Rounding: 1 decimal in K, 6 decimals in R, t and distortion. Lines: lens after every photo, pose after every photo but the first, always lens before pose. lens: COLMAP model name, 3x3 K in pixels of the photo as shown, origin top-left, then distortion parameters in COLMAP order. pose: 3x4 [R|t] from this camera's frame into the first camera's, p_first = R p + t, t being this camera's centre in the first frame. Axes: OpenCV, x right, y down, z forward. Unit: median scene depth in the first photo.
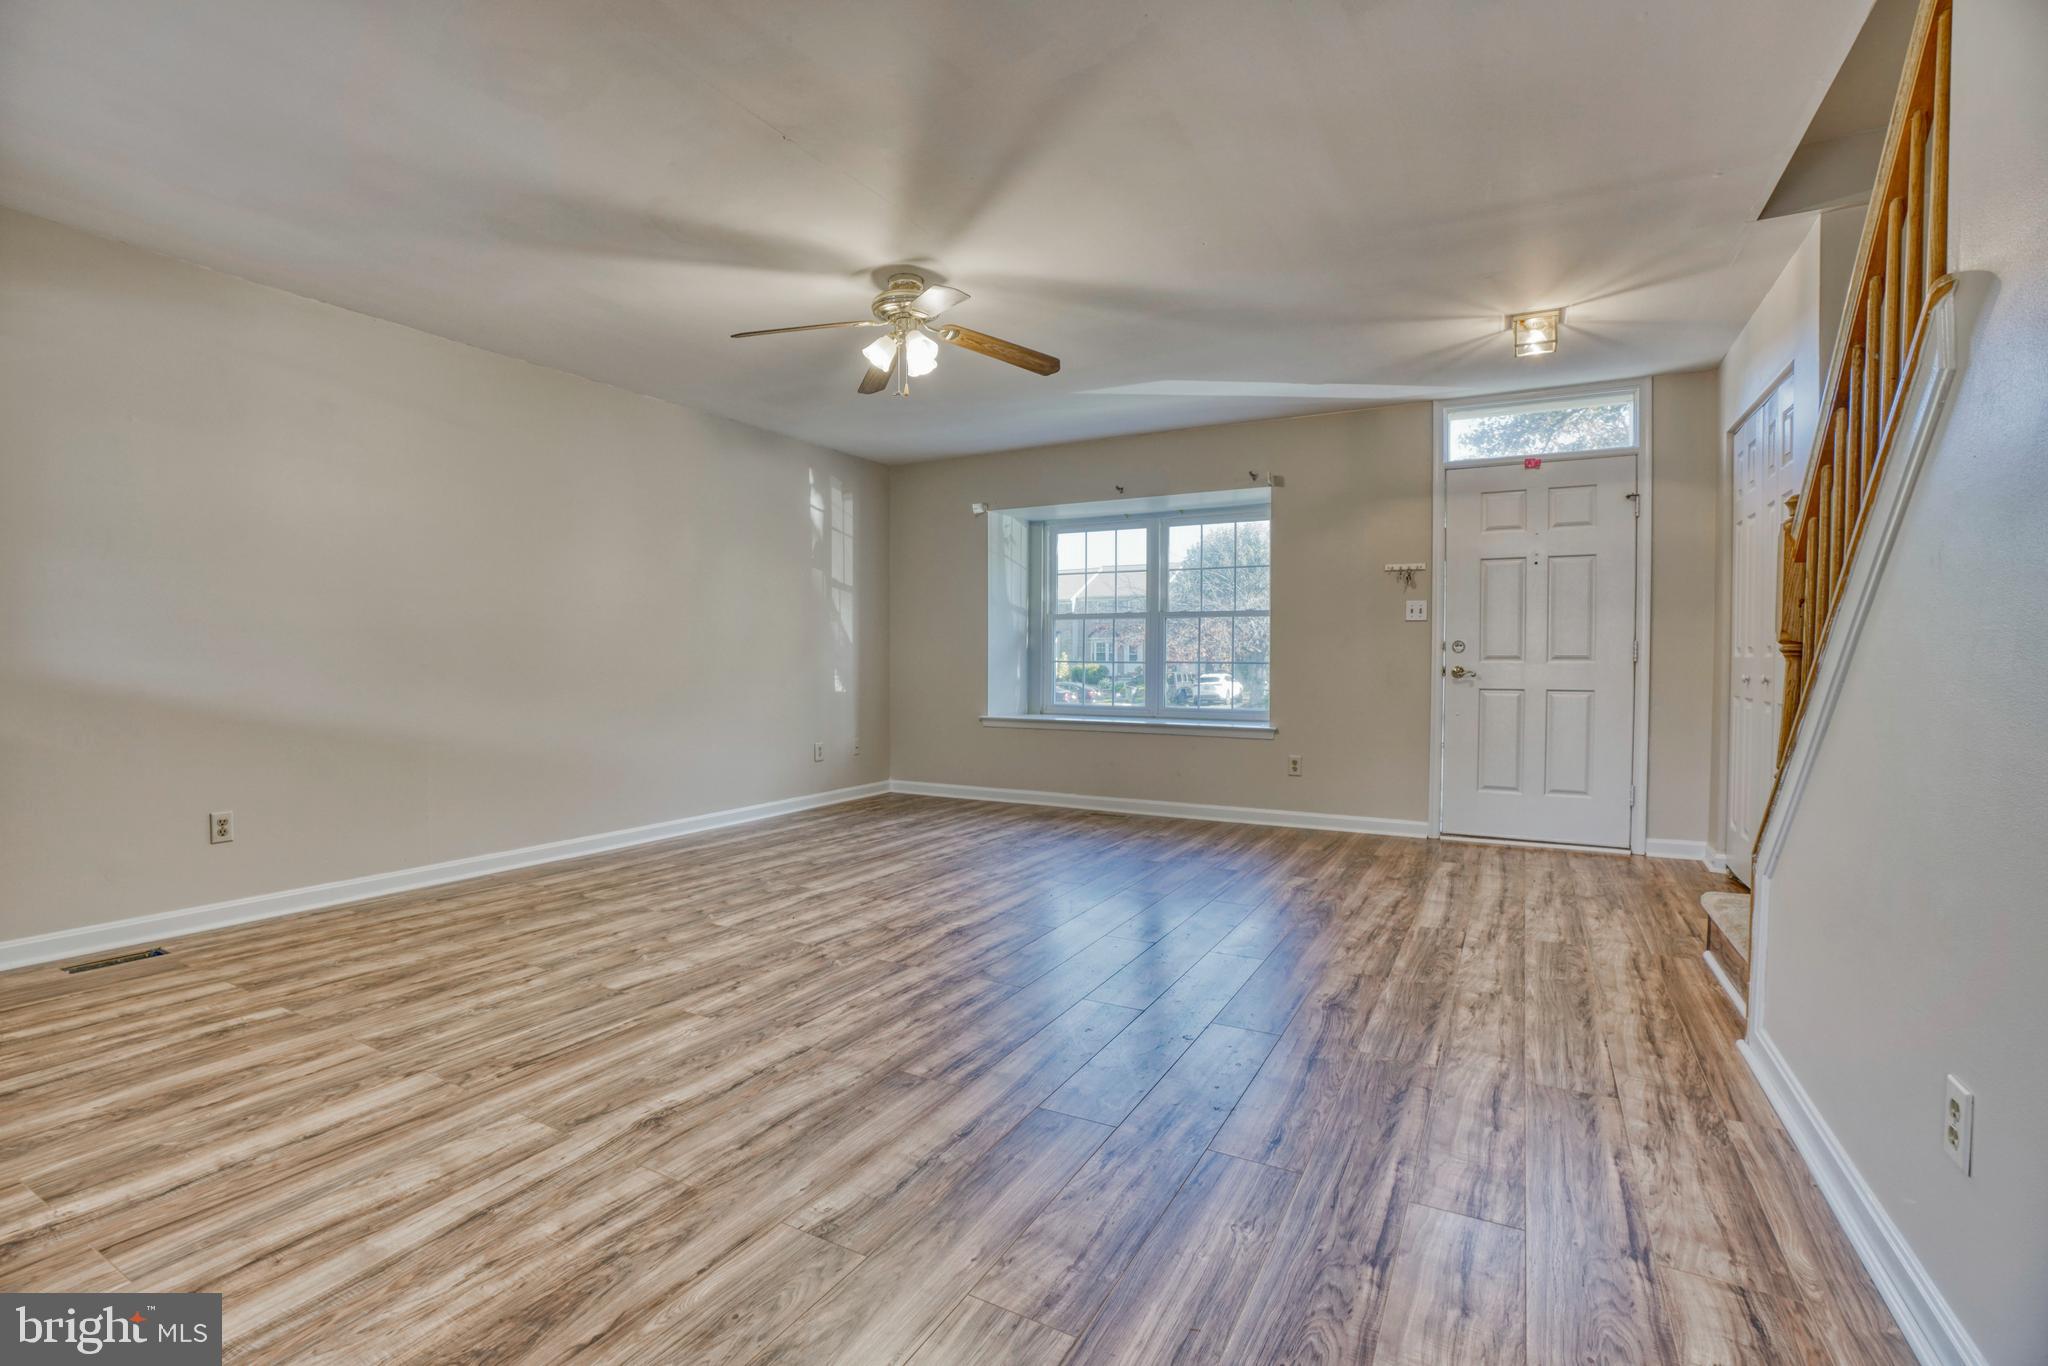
lens RADIAL K [[947.3, 0, 997.6], [0, 947.3, 689.8], [0, 0, 1]] dist [-0.071741, 0.026781]
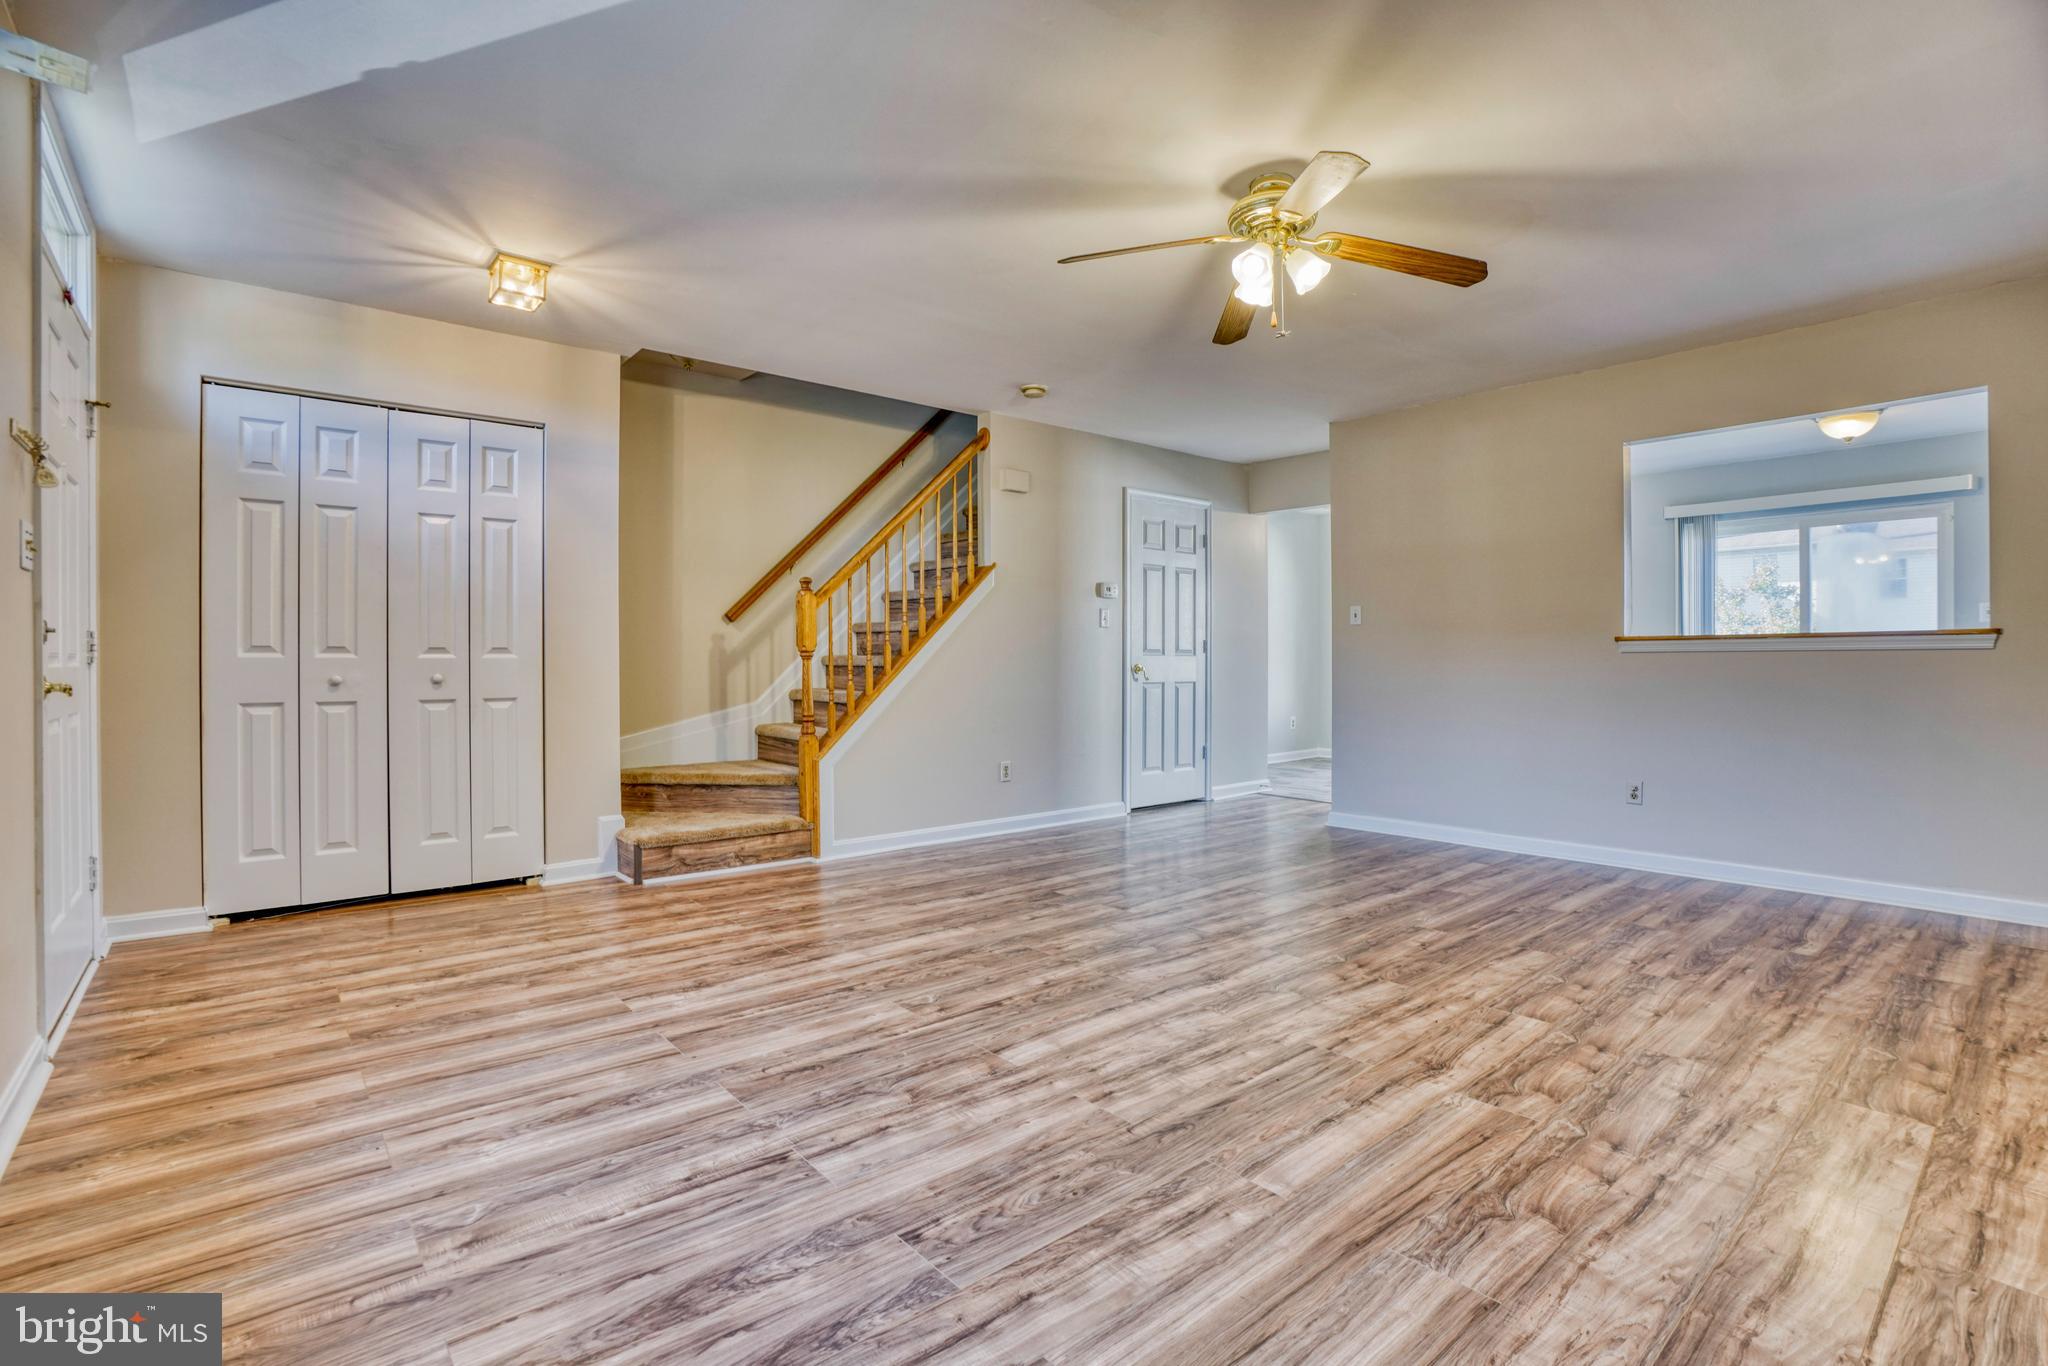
lens RADIAL K [[937.3, 0, 1017.5], [0, 937.3, 647.5], [0, 0, 1]] dist [-0.063806, 0.024947]
pose [[-0.941524, 0.002137, 0.336938, -0.166540], [0.008551, 0.999809, 0.017553, -0.063741], [-0.336836, 0.019407, -0.941363, 1.922975]]
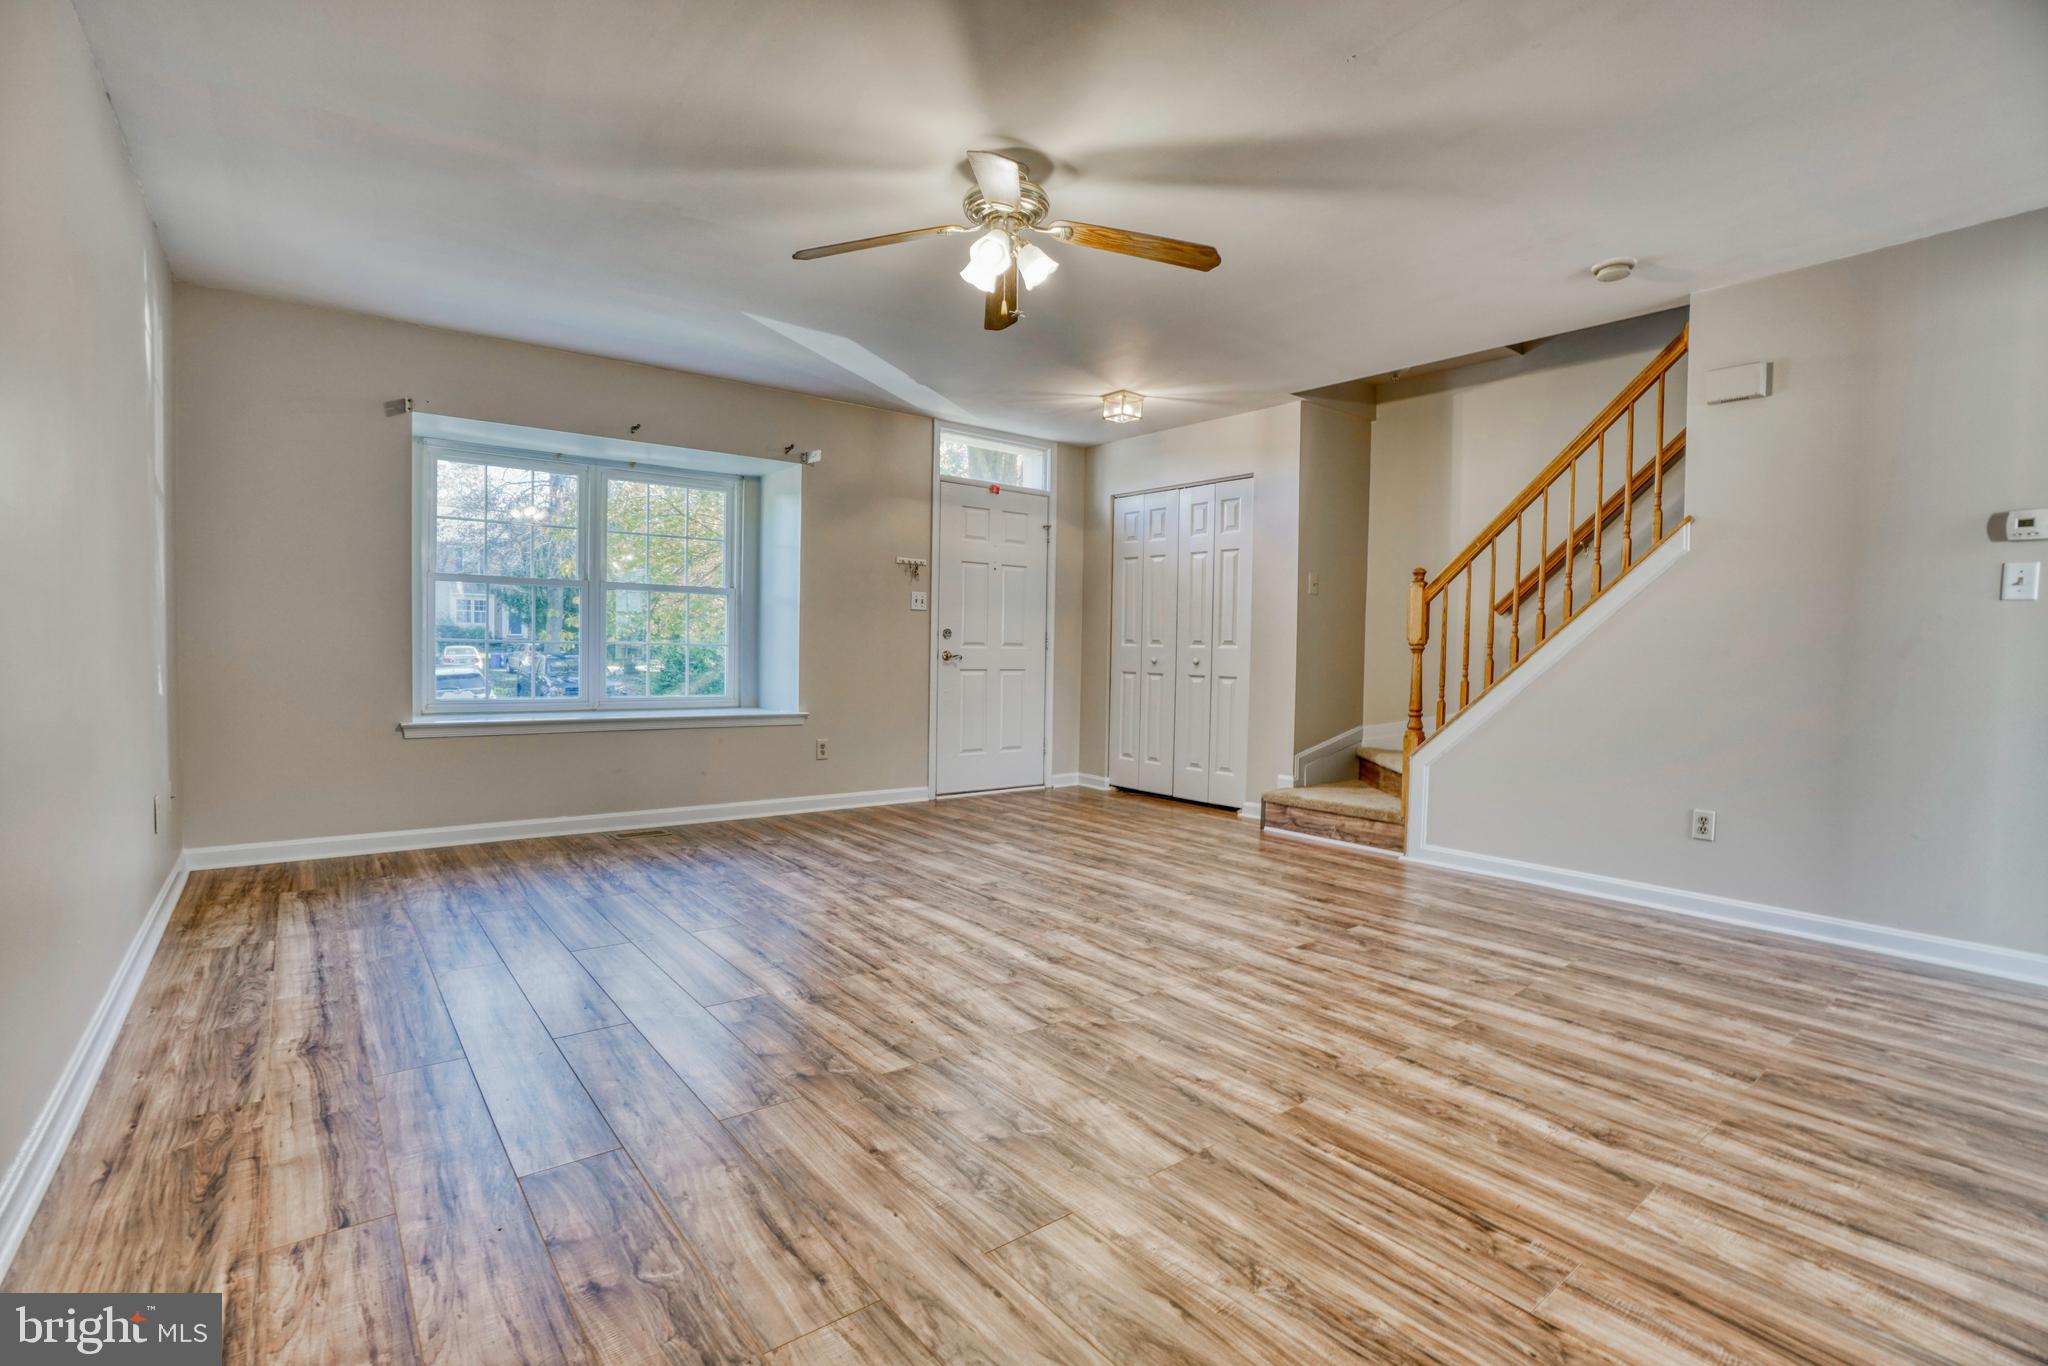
lens RADIAL K [[941.6, 0, 1013.2], [0, 941.6, 687.2], [0, 0, 1]] dist [-0.067842, 0.025501]
pose [[0.368536, -0.035292, 0.928943, -0.888148], [0.012032, 0.999376, 0.033195, -0.025784], [-0.929536, -0.001056, 0.368731, 0.741931]]
